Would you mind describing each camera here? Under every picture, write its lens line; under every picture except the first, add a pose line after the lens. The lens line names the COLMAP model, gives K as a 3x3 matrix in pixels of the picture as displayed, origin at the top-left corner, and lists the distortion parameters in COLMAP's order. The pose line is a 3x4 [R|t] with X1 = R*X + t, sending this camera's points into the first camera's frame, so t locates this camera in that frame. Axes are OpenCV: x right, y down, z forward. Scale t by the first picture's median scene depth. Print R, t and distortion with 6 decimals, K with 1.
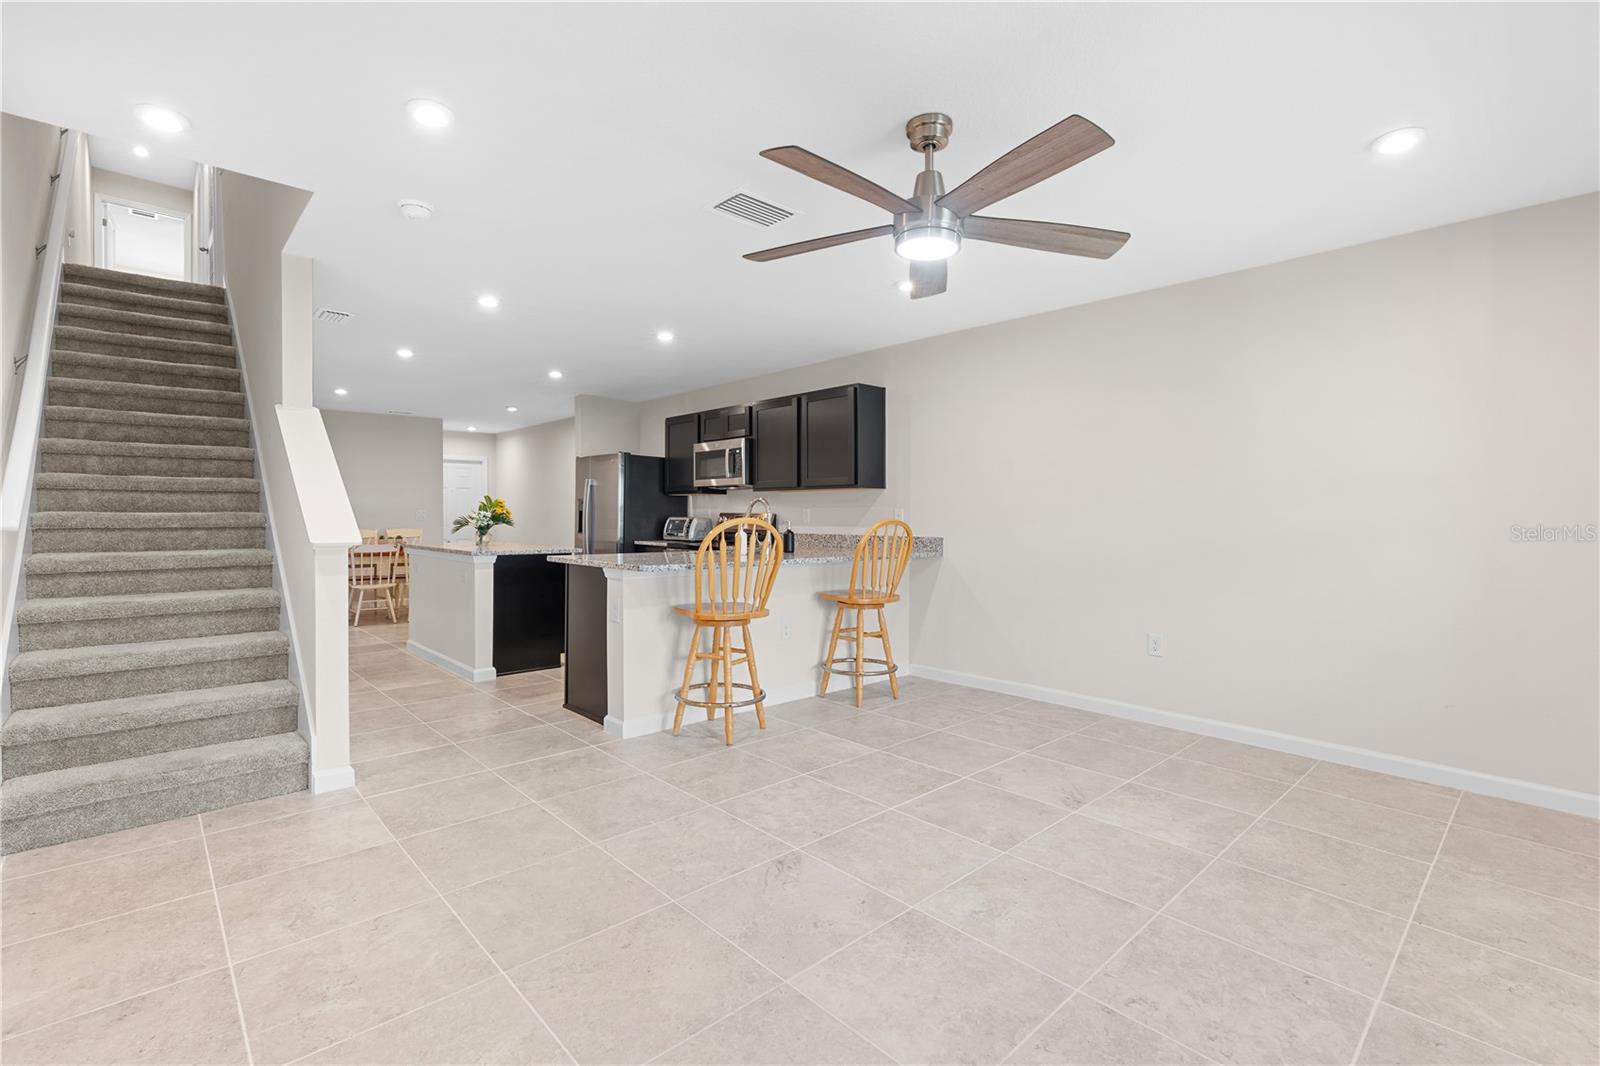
lens RADIAL K [[728.2, 0, 799.5], [0, 728.2, 522.6], [0, 0, 1]] dist [0.000940, 0.000001]
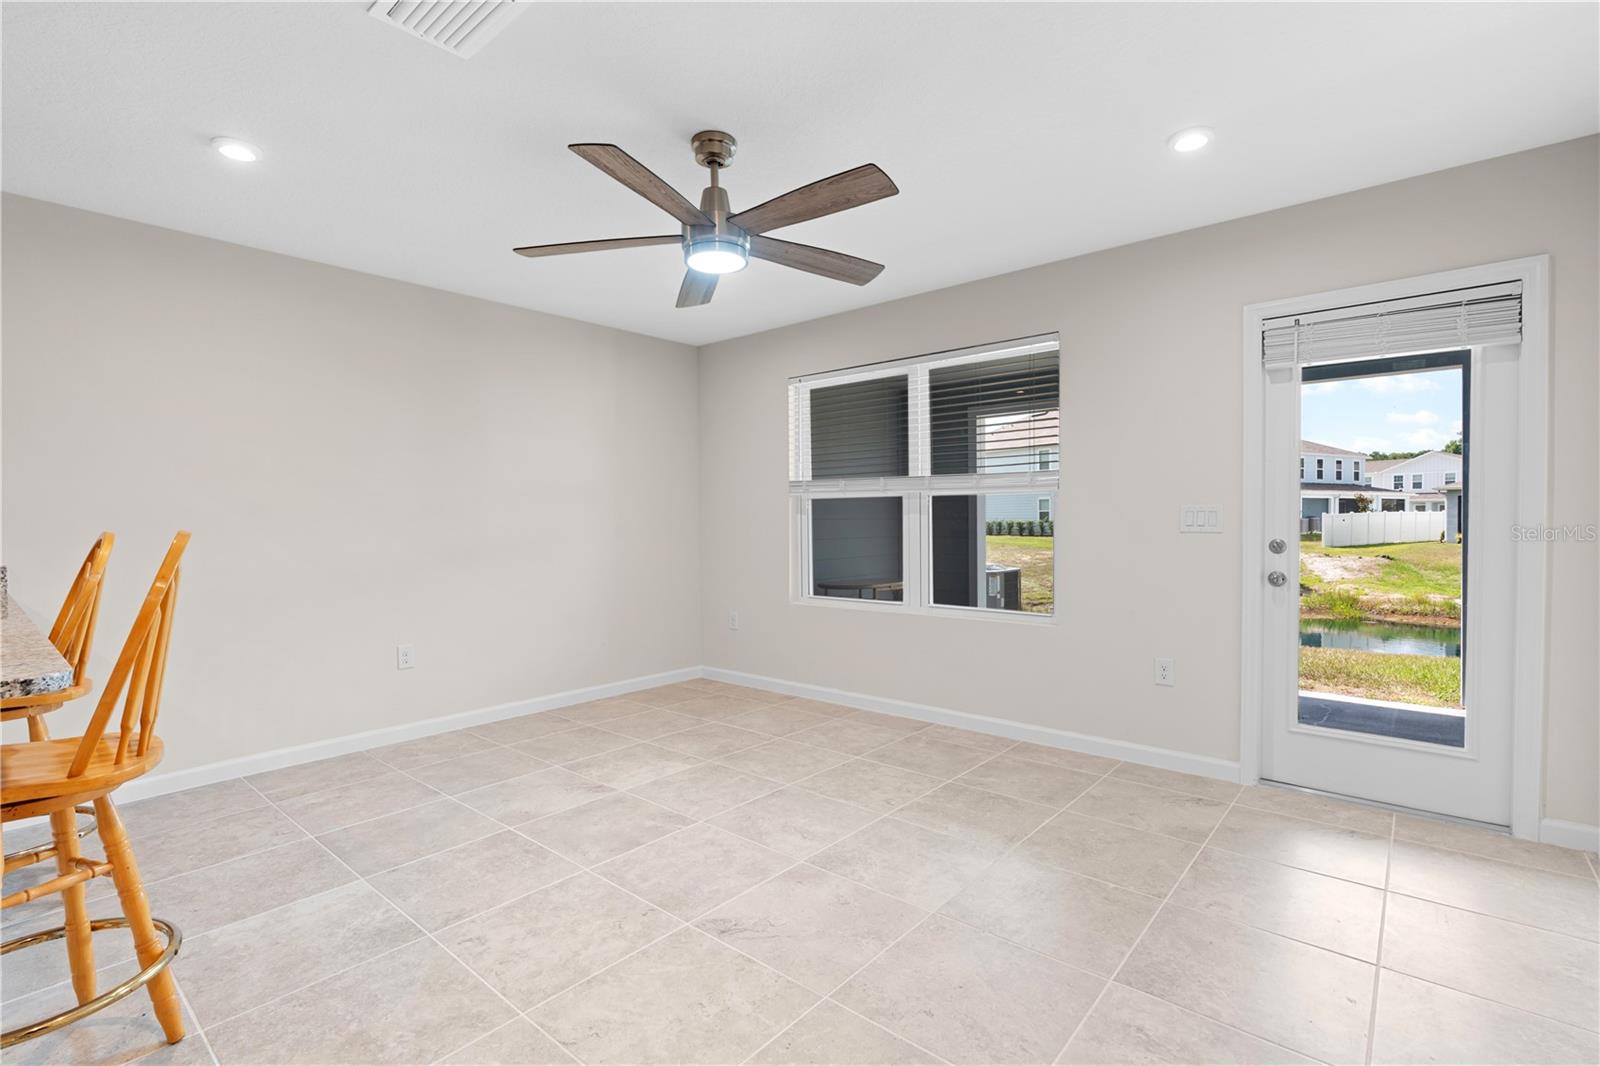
lens RADIAL K [[728.2, 0, 799.2], [0, 728.2, 530.2], [0, 0, 1]] dist [0.000940, 0.000001]
pose [[-0.113730, -0.017756, 0.993353, -0.703379], [0.015302, 0.999690, 0.019621, -0.012897], [-0.993394, 0.017432, -0.113424, 0.808930]]
